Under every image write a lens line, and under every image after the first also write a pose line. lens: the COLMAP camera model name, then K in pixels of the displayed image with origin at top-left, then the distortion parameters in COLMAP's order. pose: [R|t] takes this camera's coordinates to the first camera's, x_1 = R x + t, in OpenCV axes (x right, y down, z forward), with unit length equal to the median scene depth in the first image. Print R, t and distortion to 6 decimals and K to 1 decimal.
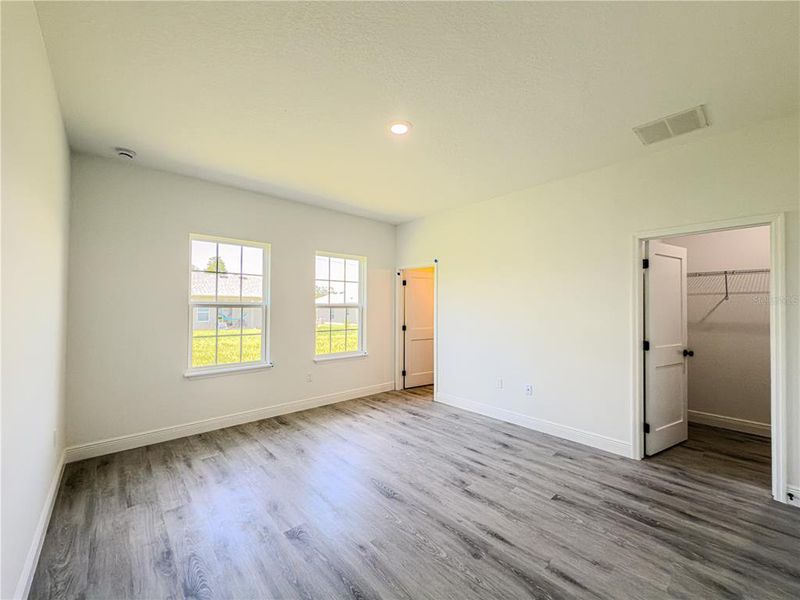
lens RADIAL K [[325.9, 0, 400.0], [0, 325.9, 290.3], [0, 0, 1]] dist [-0.000177, 0.000044]
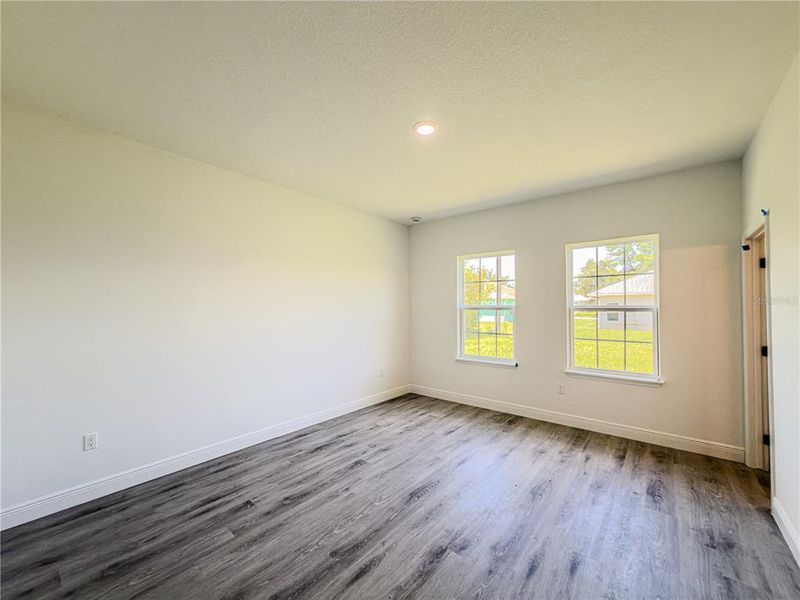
lens RADIAL K [[323.1, 0, 400.1], [0, 323.1, 299.1], [0, 0, 1]] dist [-0.000124, -0.000027]
pose [[0.139209, -0.029650, -0.989819, 0.603819], [0.047970, 0.998580, -0.023166, 0.024646], [0.989100, -0.044256, 0.140434, 0.514730]]
